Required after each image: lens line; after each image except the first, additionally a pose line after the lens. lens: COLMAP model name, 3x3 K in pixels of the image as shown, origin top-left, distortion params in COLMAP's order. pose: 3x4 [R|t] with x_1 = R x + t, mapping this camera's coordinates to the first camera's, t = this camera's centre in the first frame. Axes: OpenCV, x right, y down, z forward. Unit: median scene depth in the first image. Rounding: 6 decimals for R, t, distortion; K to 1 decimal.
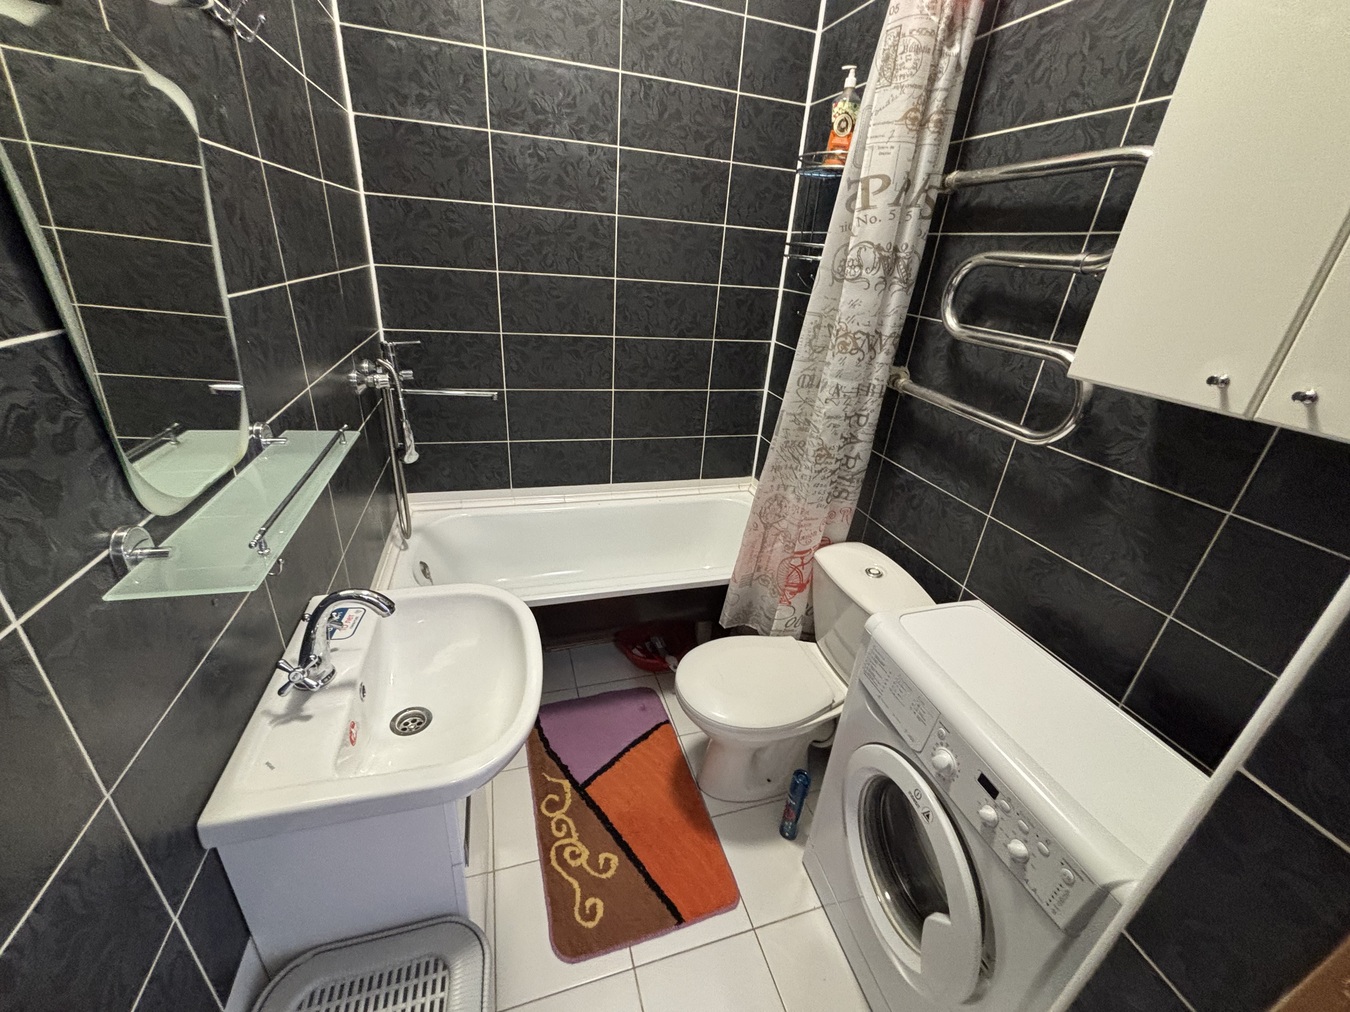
lens RADIAL K [[544.8, 0, 675.0], [0, 544.8, 505.0], [0, 0, 1]] dist [-0.000732, -0.000377]
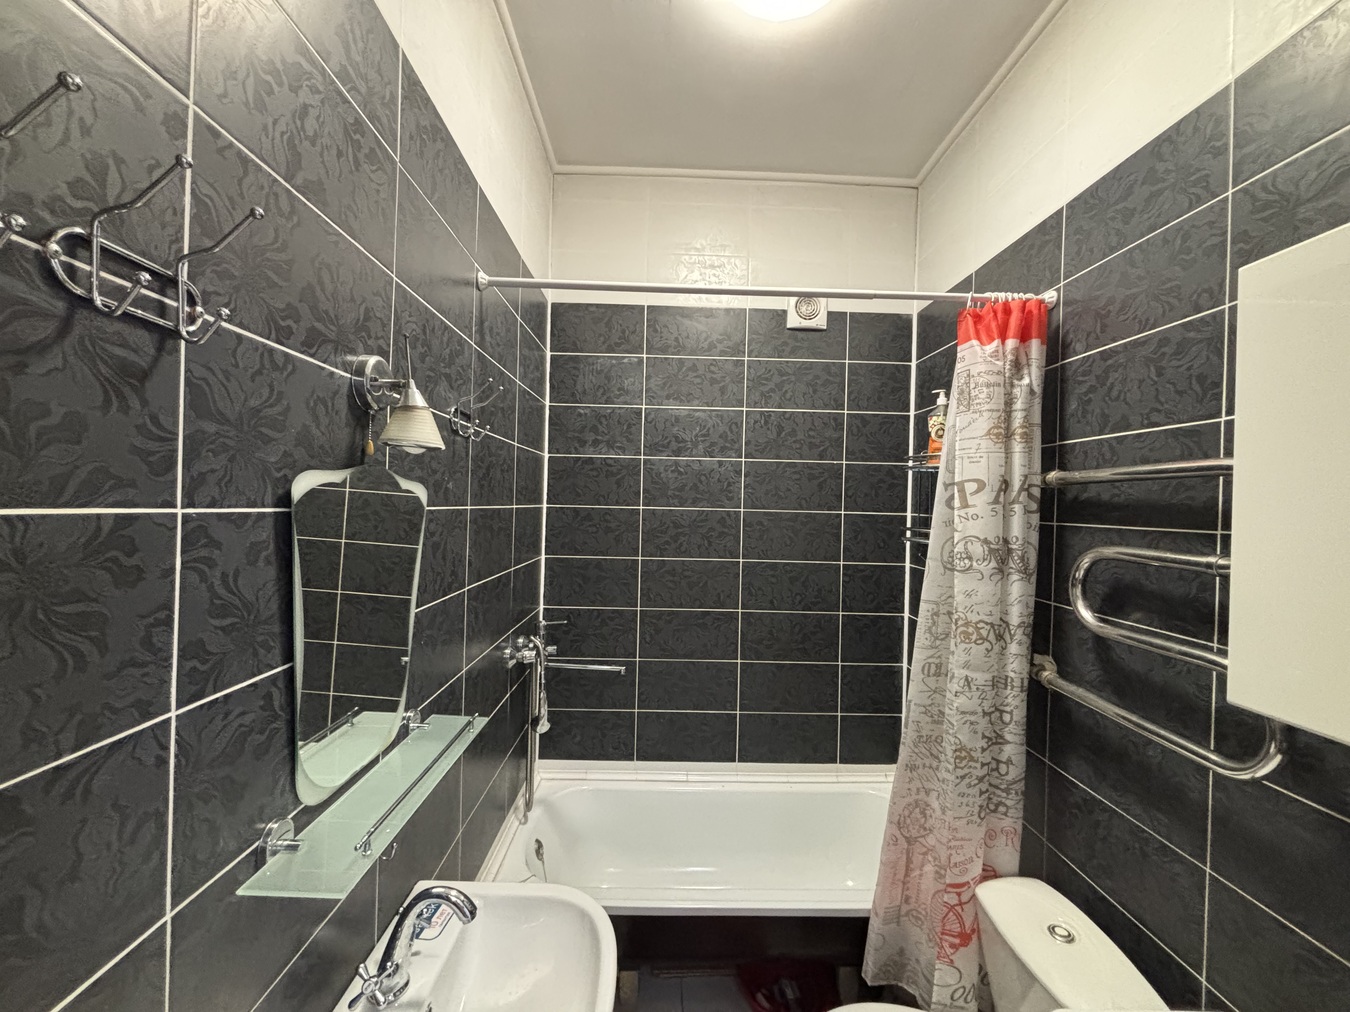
lens RADIAL K [[544.8, 0, 673.8], [0, 544.8, 503.3], [0, 0, 1]] dist [-0.000732, -0.000377]
pose [[0.961781, -0.047531, -0.269661, 0.076203], [-0.074456, 0.902315, -0.424599, -0.051477], [0.263501, 0.428449, 0.864291, -0.048184]]
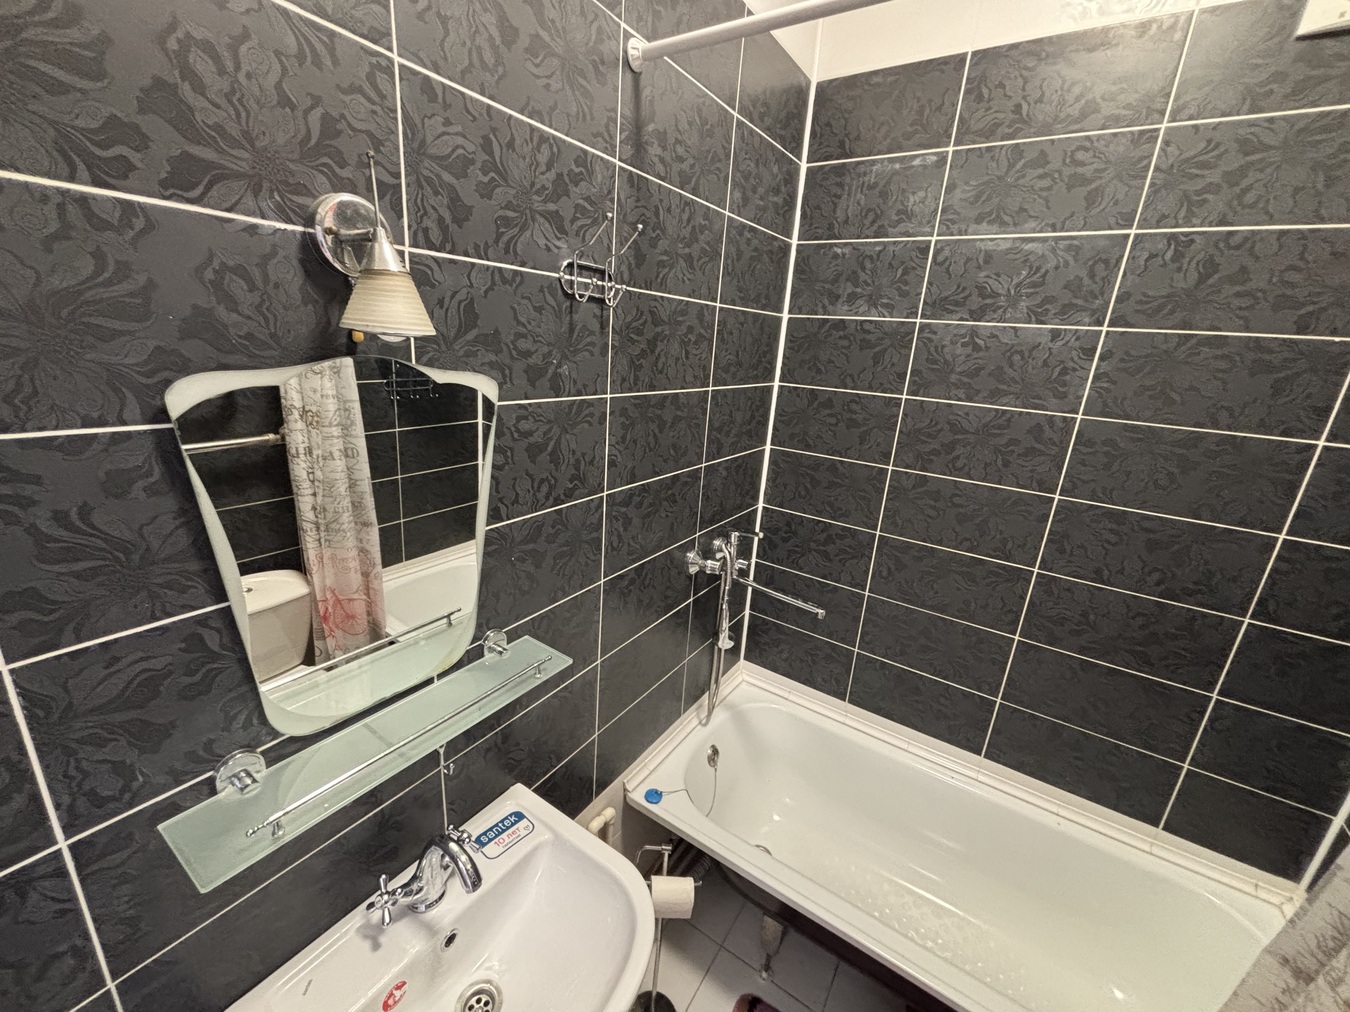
lens RADIAL K [[544.8, 0, 669.1], [0, 544.8, 504.3], [0, 0, 1]] dist [-0.000732, -0.000377]
pose [[0.636012, 0.199394, -0.745474, 0.117181], [-0.346153, 0.937114, -0.044672, -0.251772], [0.689687, 0.286460, 0.665036, 0.246086]]
